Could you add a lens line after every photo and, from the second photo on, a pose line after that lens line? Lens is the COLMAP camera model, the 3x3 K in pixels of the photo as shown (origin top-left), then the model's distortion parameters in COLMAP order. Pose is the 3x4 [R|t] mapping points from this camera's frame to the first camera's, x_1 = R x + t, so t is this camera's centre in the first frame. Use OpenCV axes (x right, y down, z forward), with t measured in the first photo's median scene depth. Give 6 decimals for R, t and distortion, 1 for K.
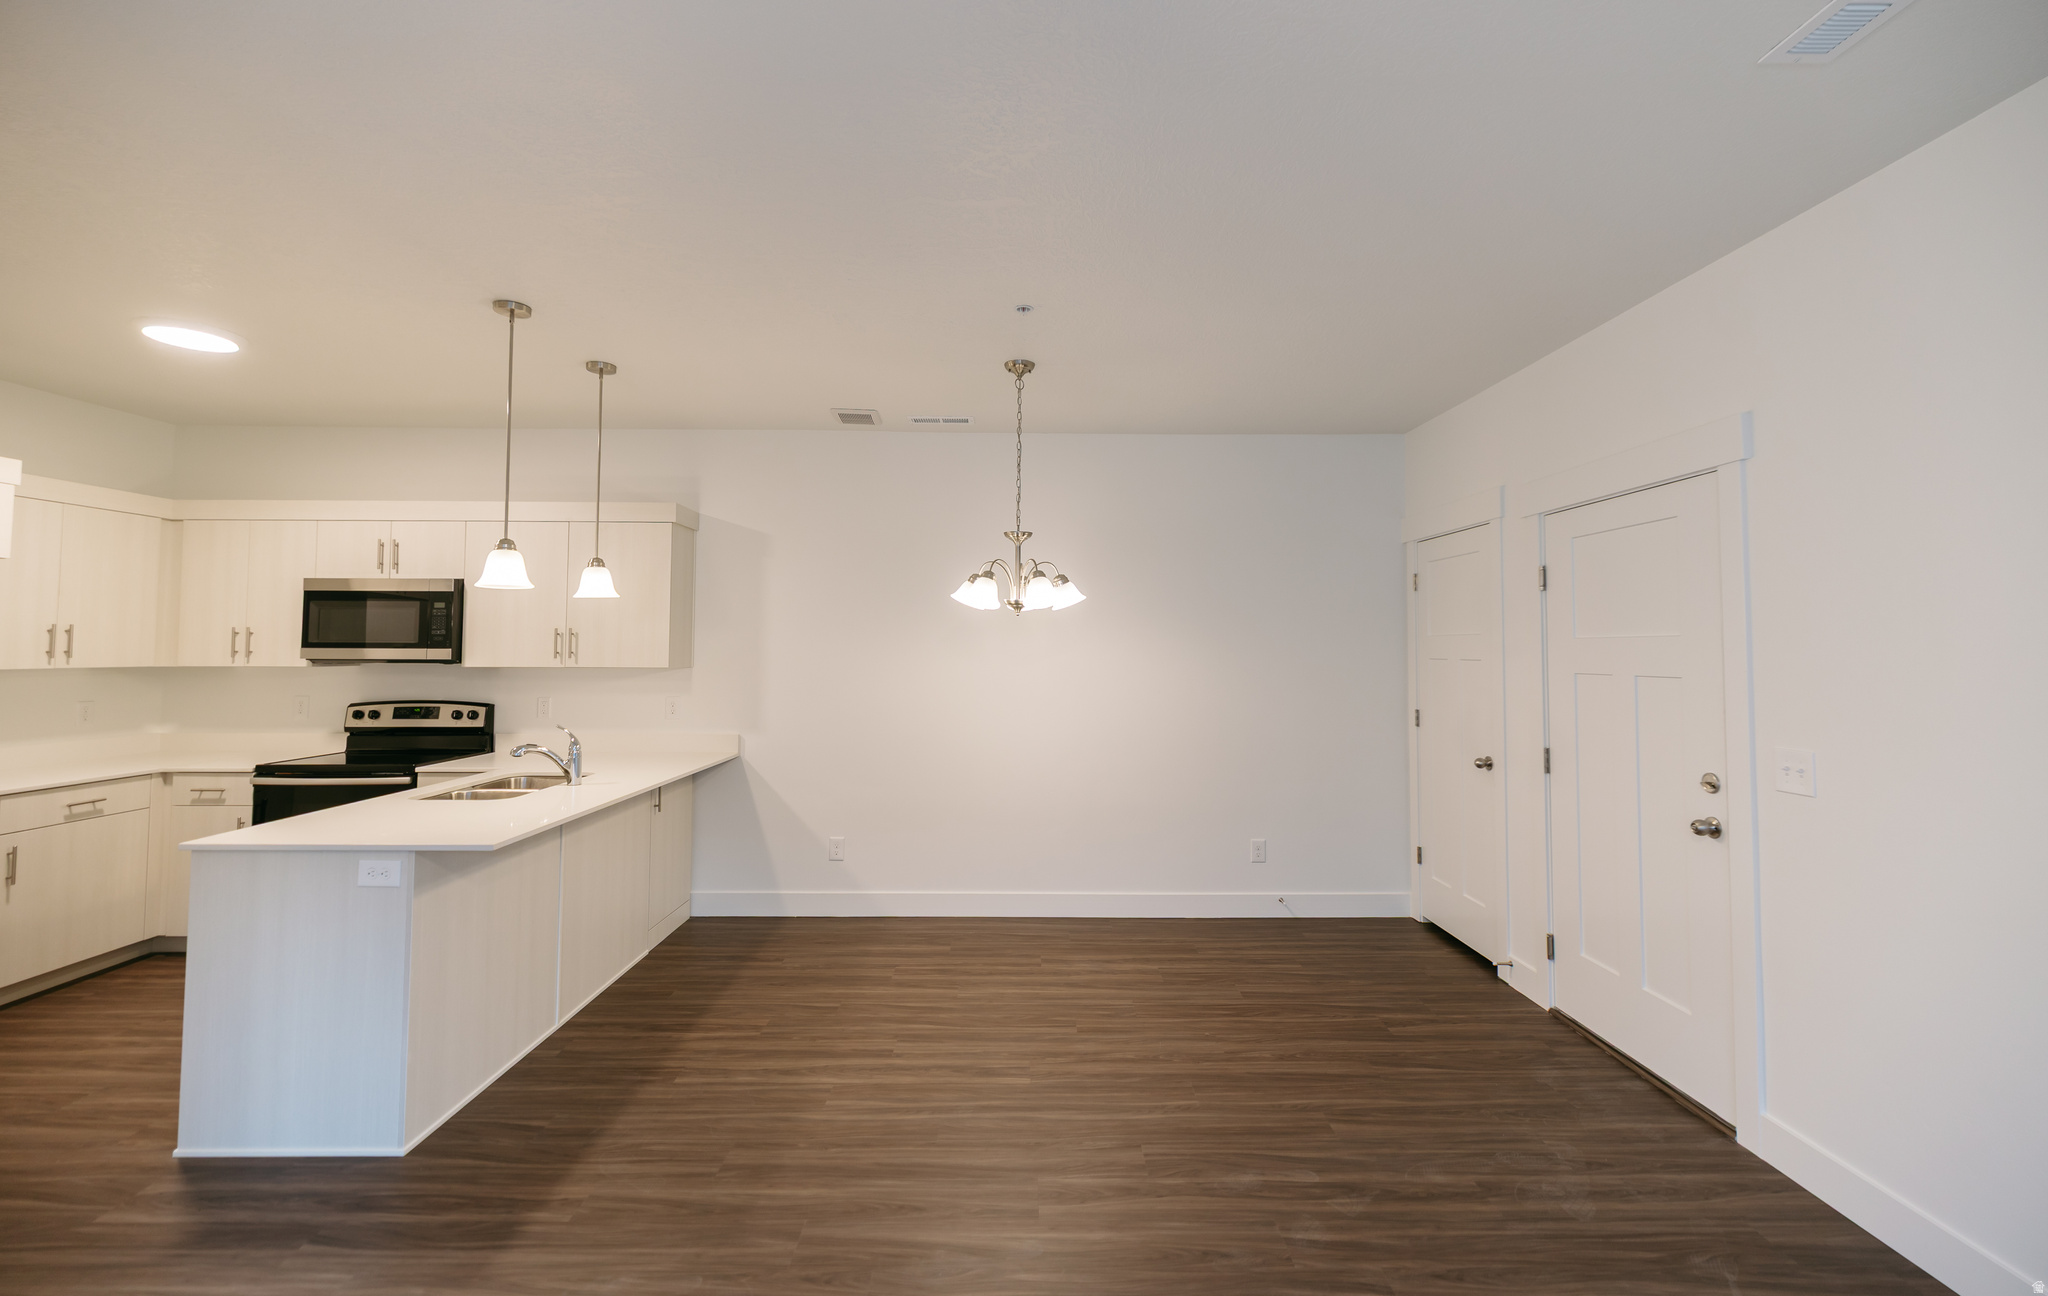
lens RADIAL K [[861.3, 0, 1028.6], [0, 861.3, 613.3], [0, 0, 1]] dist [0.000431, -0.000065]
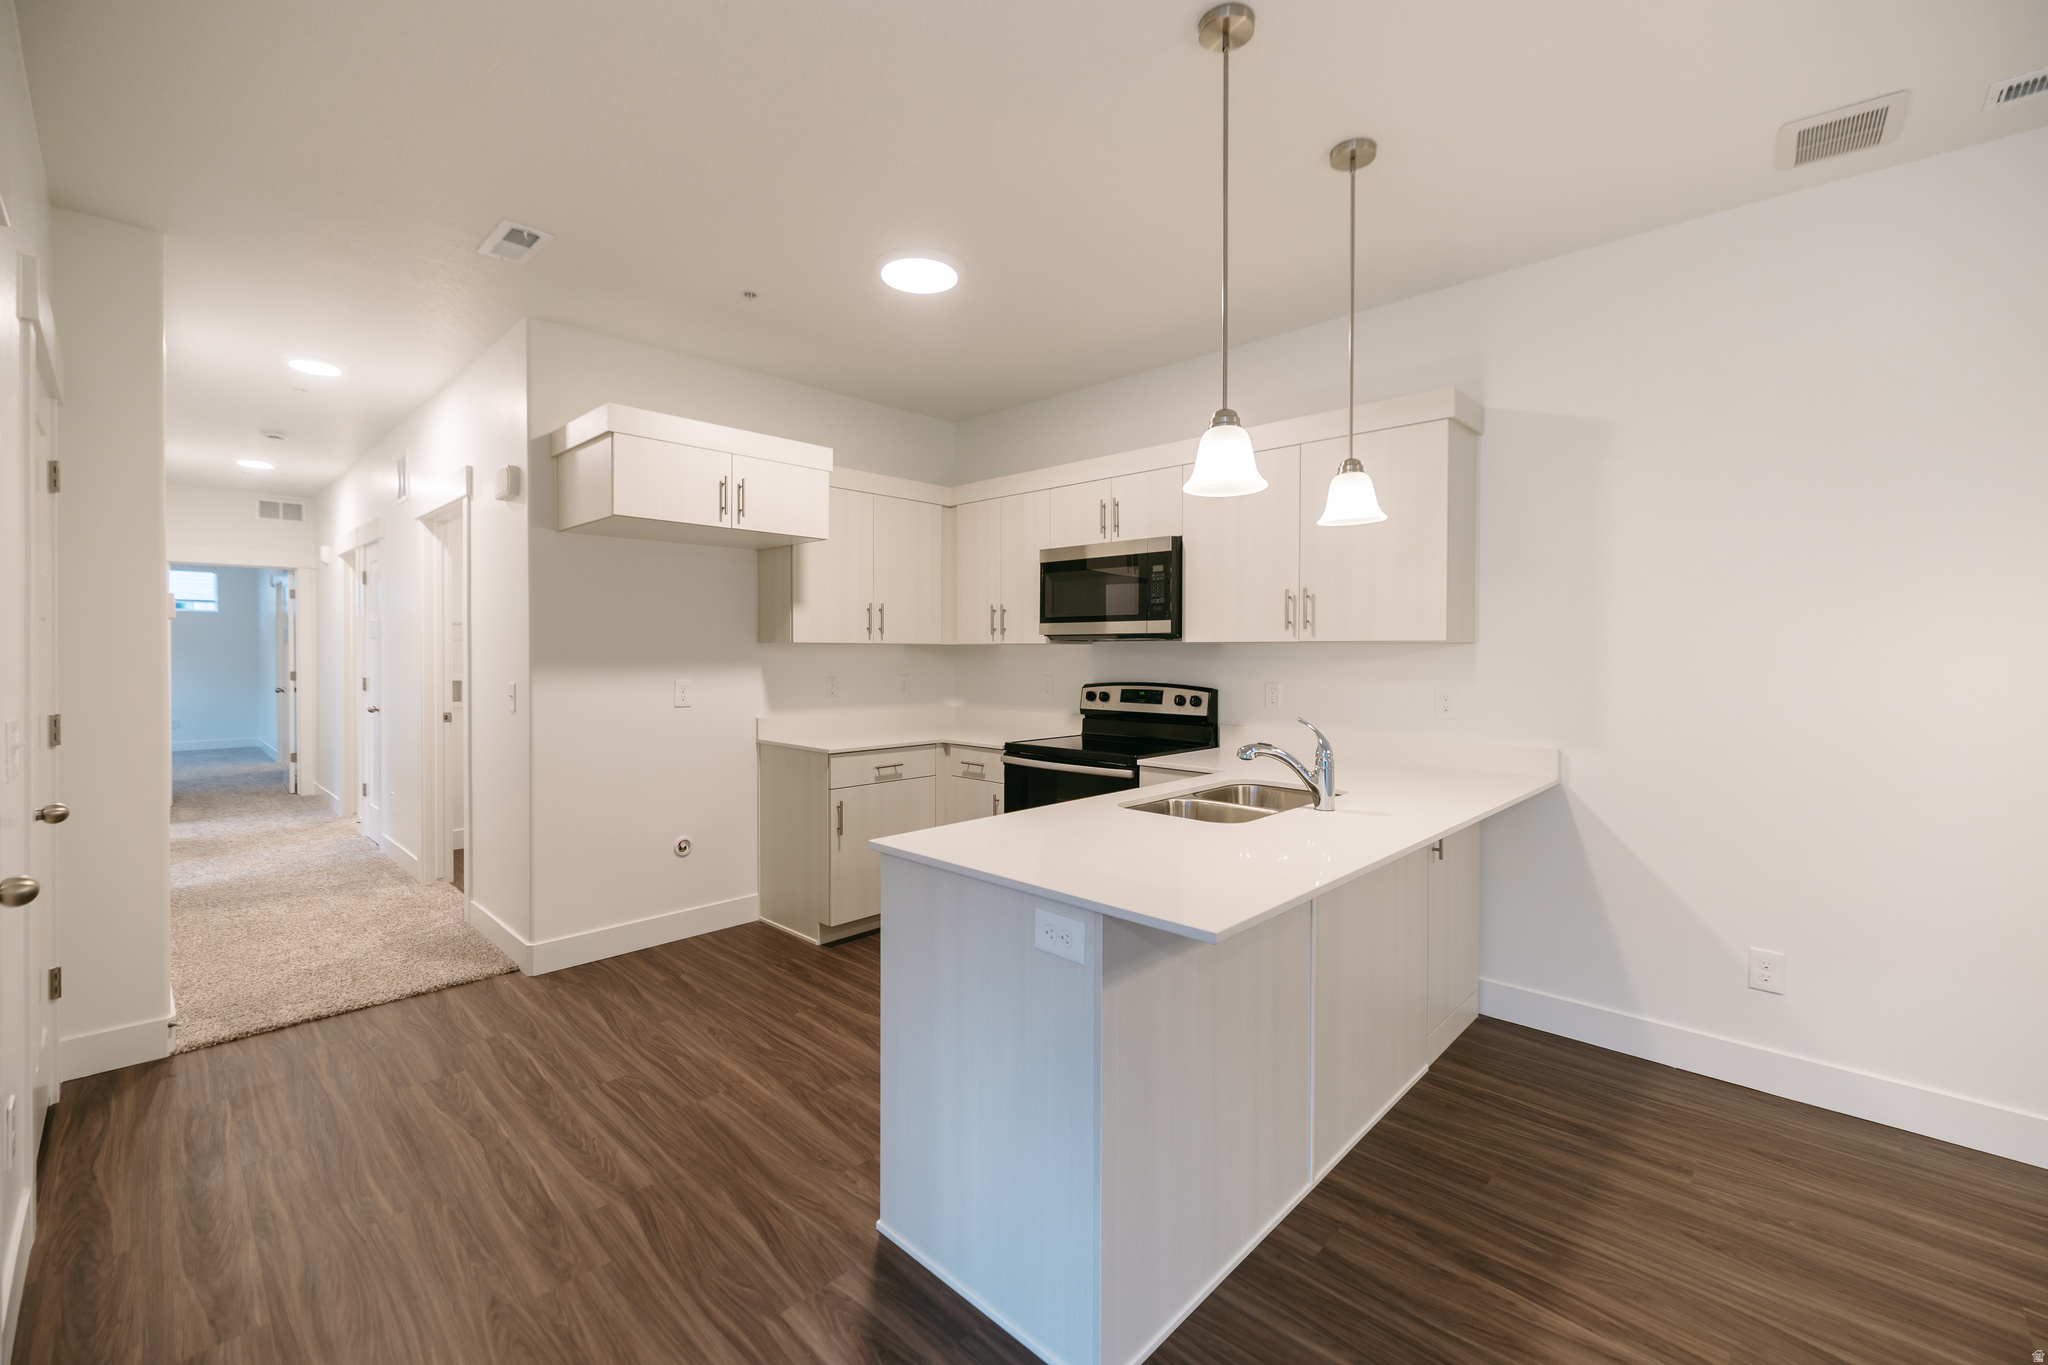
lens RADIAL K [[854.9, 0, 1027.9], [0, 854.9, 656.7], [0, 0, 1]] dist [-0.001123, -0.000051]
pose [[0.714223, 0.002885, -0.699912, -0.194861], [0.029445, 0.998982, 0.034164, 0.045033], [0.699298, -0.045010, 0.713412, 0.319395]]
